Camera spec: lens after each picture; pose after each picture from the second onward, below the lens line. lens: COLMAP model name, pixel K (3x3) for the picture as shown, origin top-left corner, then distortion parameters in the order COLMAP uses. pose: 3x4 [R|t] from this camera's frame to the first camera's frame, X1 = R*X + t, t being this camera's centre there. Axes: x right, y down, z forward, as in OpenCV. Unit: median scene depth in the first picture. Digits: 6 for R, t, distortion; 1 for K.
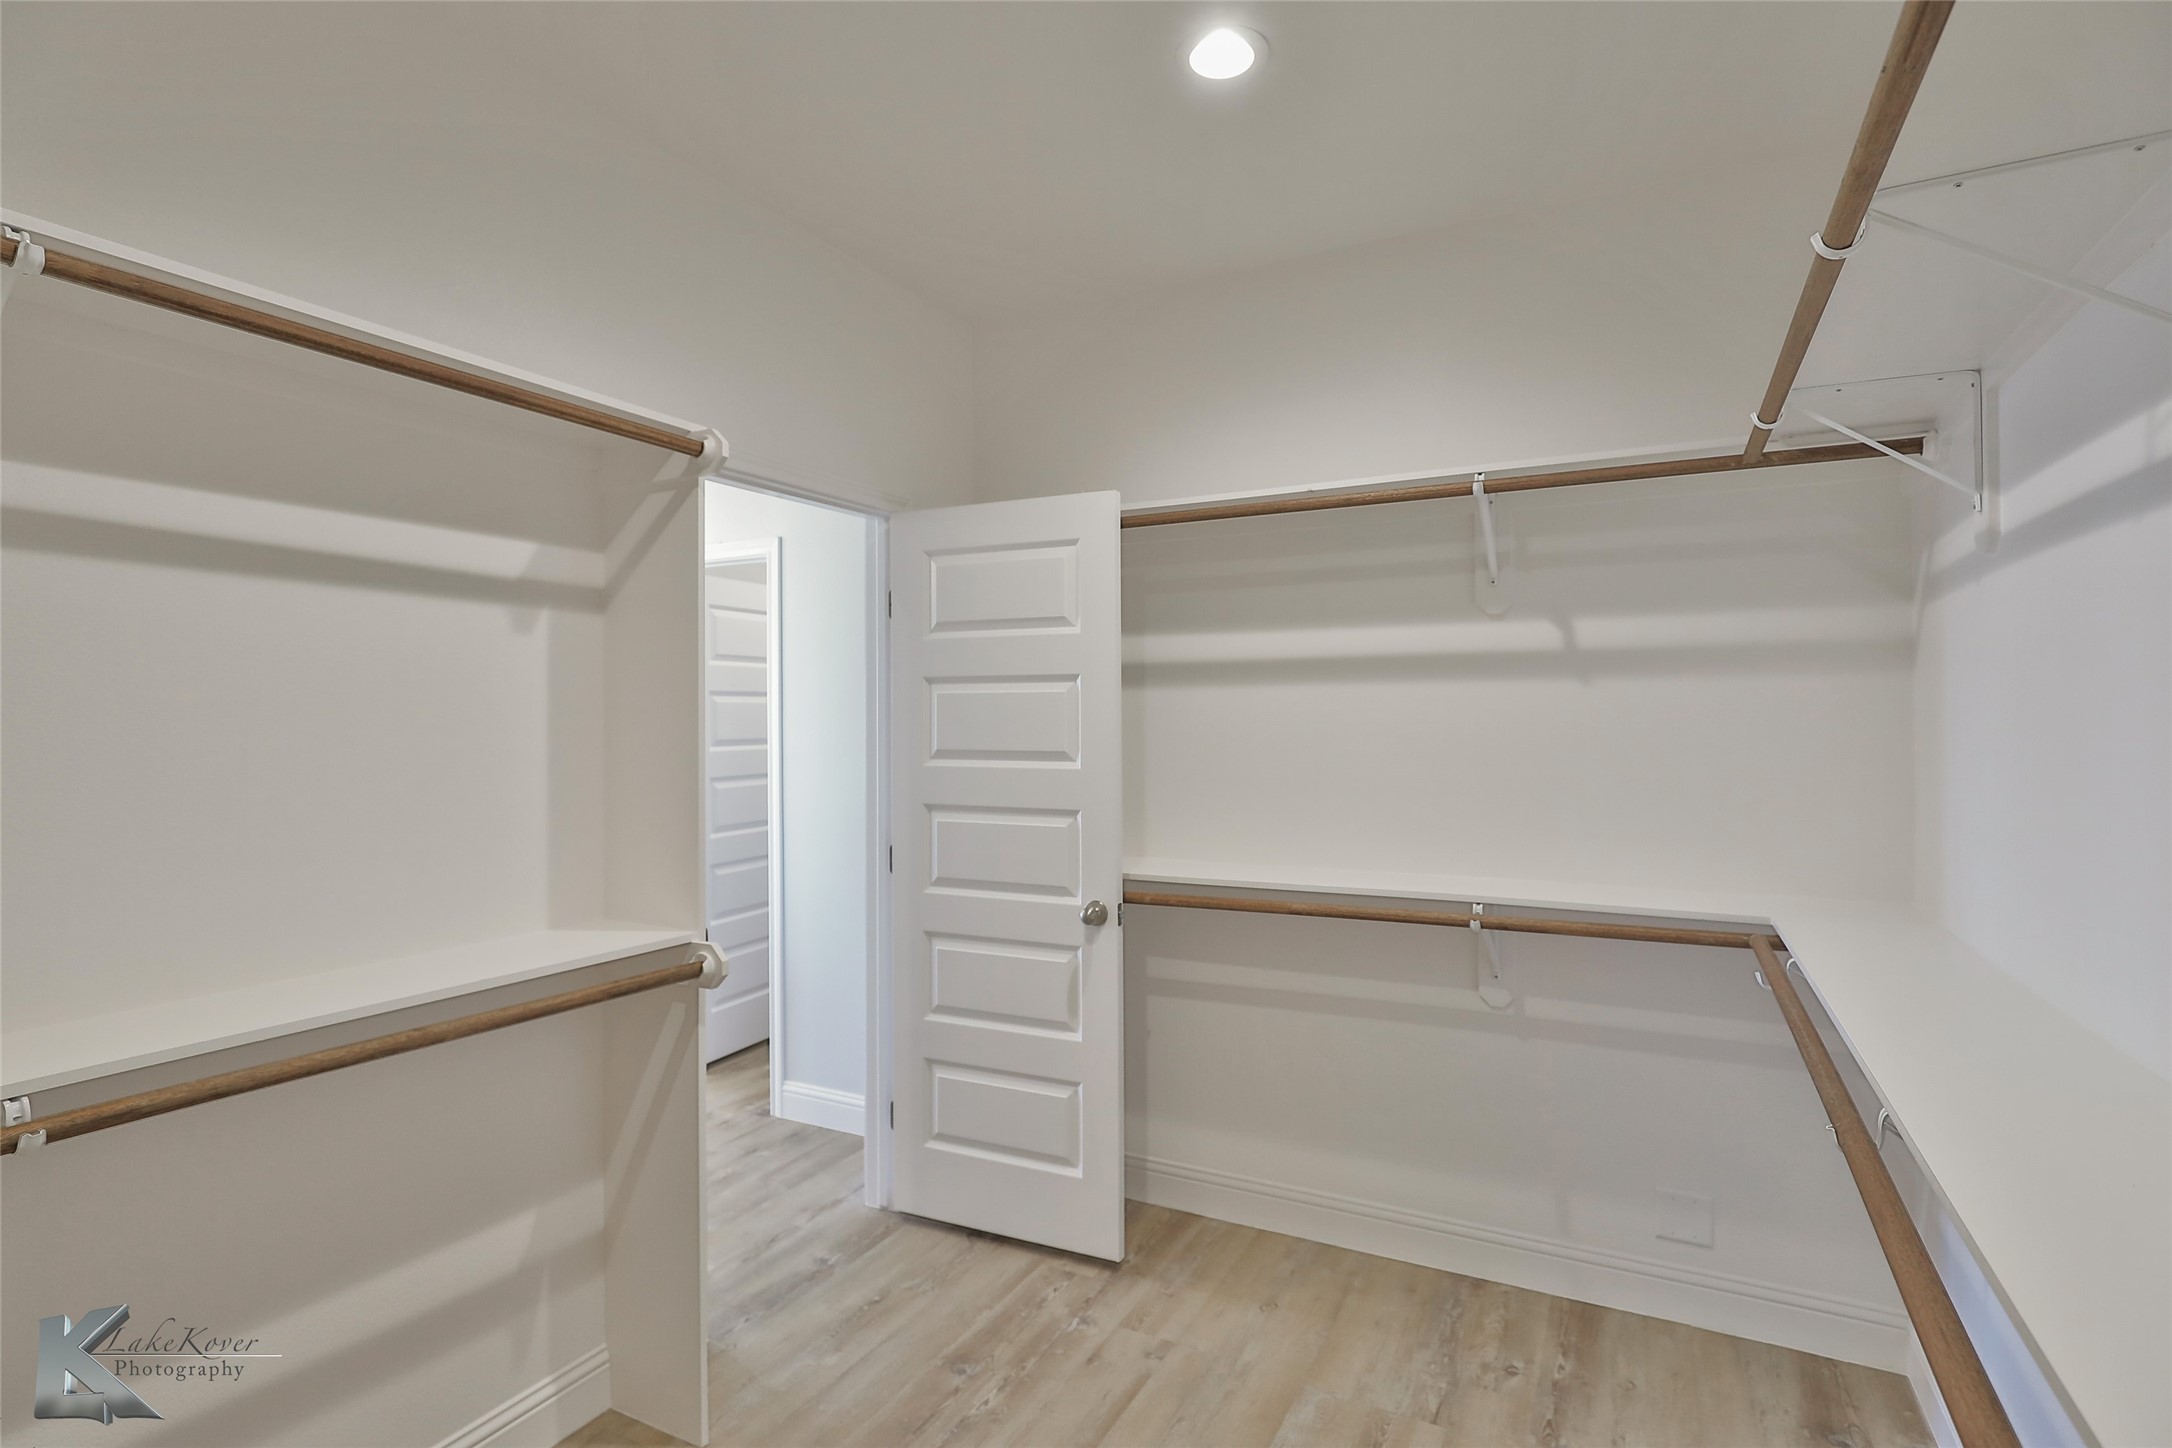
lens RADIAL K [[1049.8, 0, 1085.8], [0, 1049.8, 734.6], [0, 0, 1]] dist [-0.009942, 0.000608]
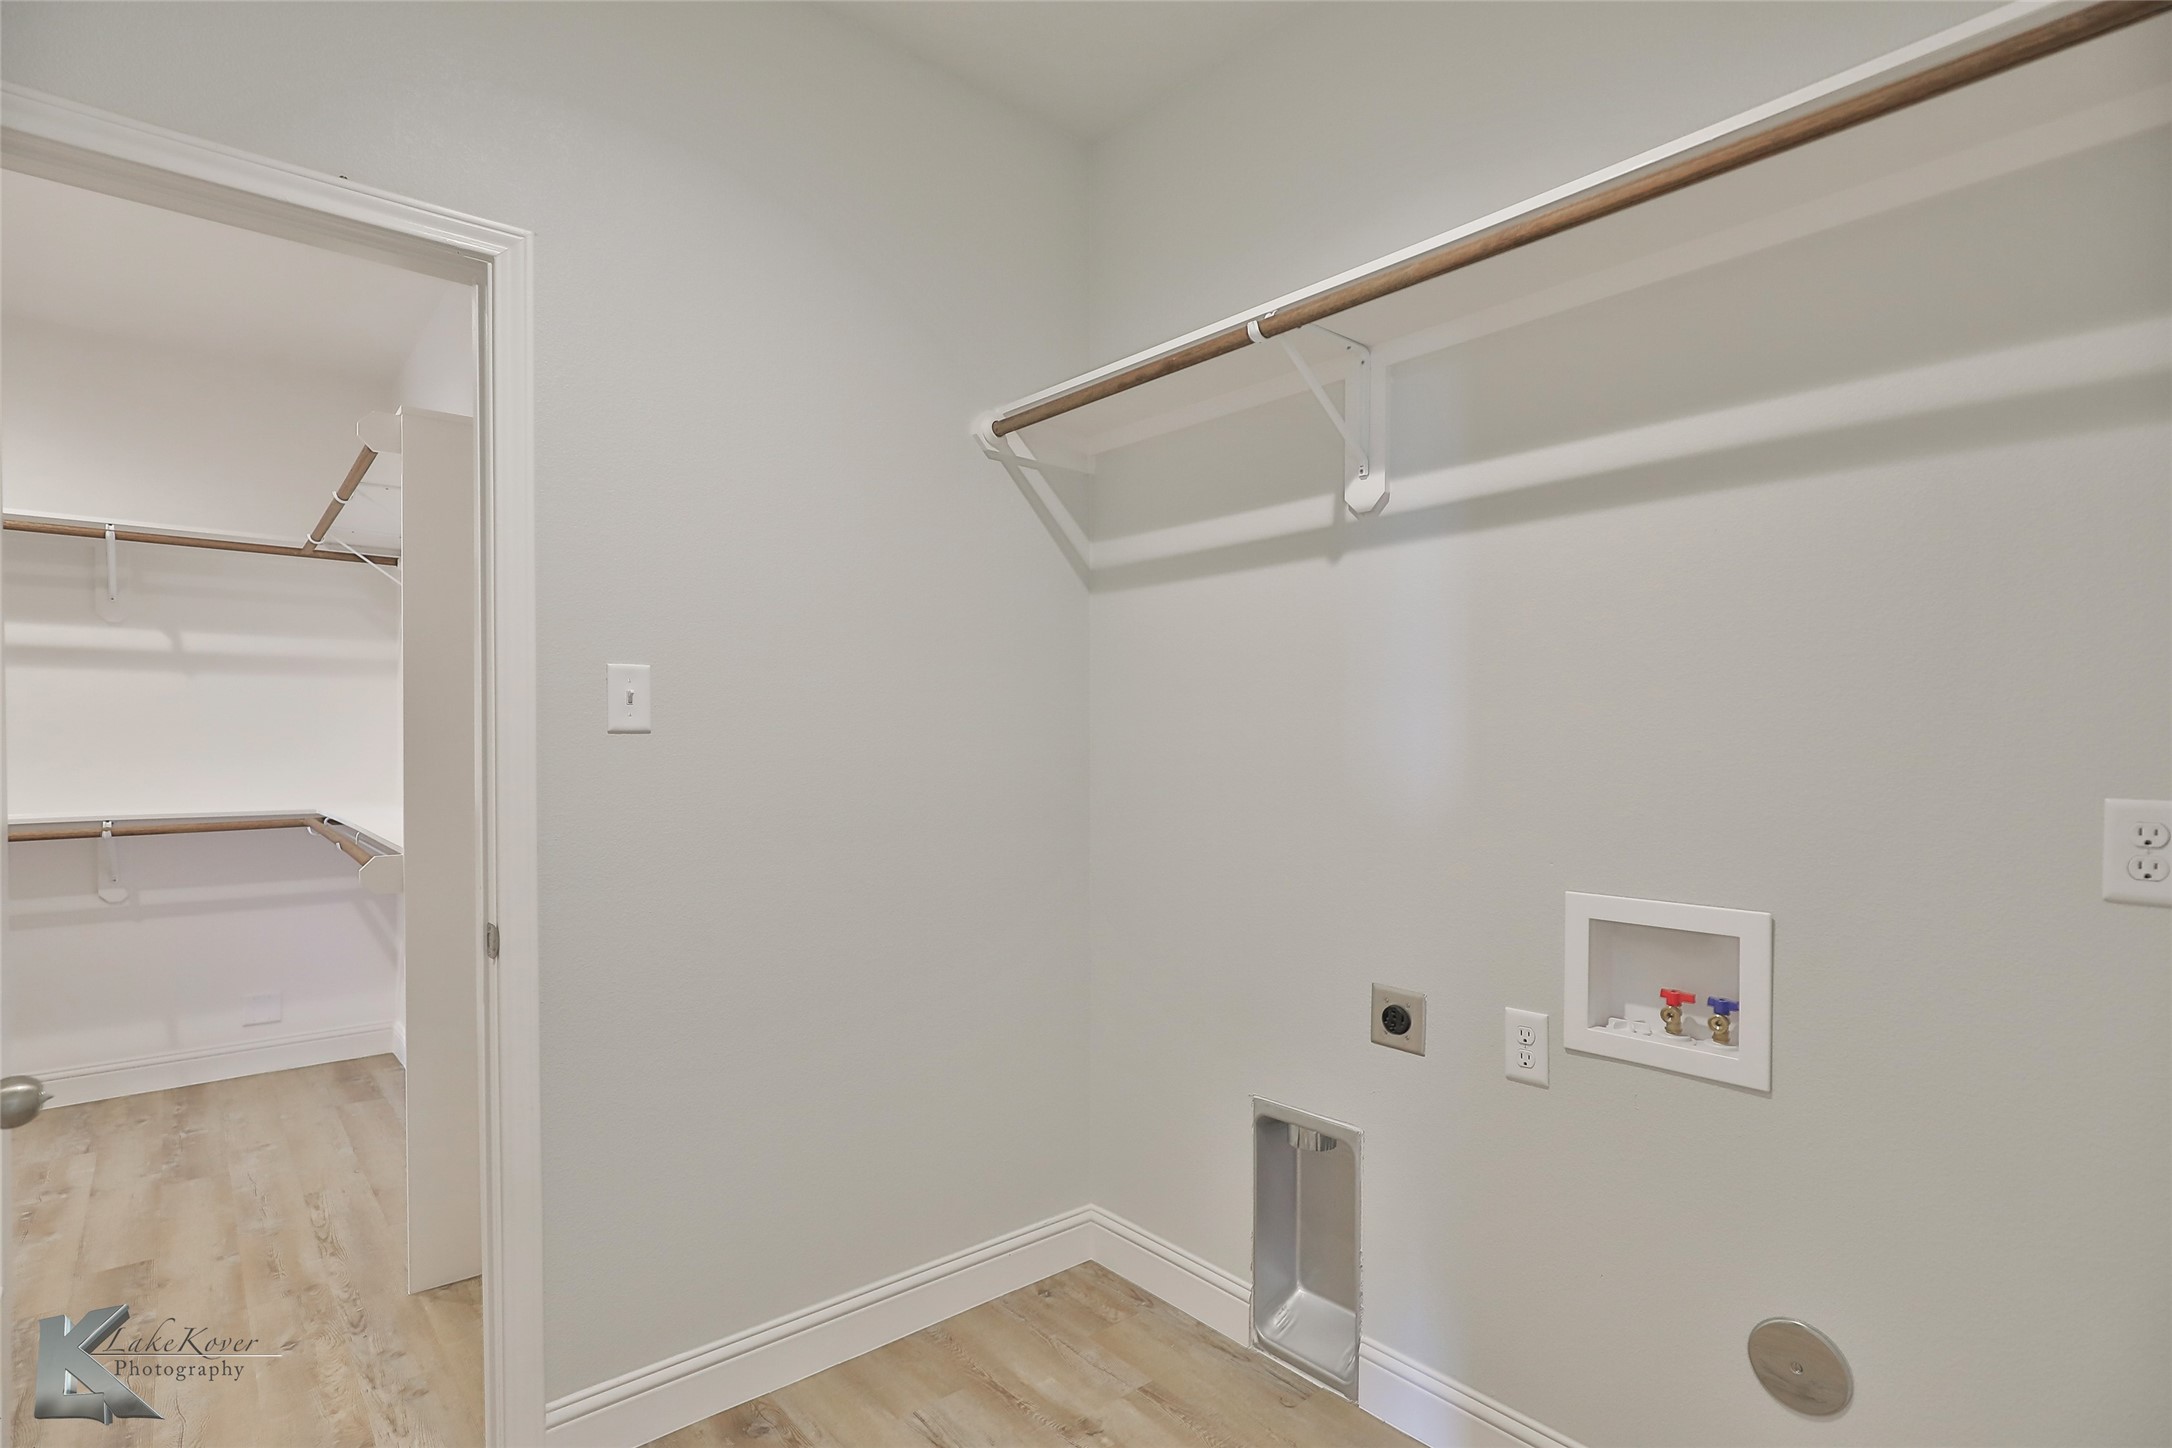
lens RADIAL K [[1049.8, 0, 1085.8], [0, 1049.8, 734.6], [0, 0, 1]] dist [-0.009942, 0.000608]
pose [[0.359386, 0.013429, 0.933092, -0.451337], [0.007144, 0.999828, -0.017141, 0.070361], [-0.933162, 0.012826, 0.359228, -0.727675]]
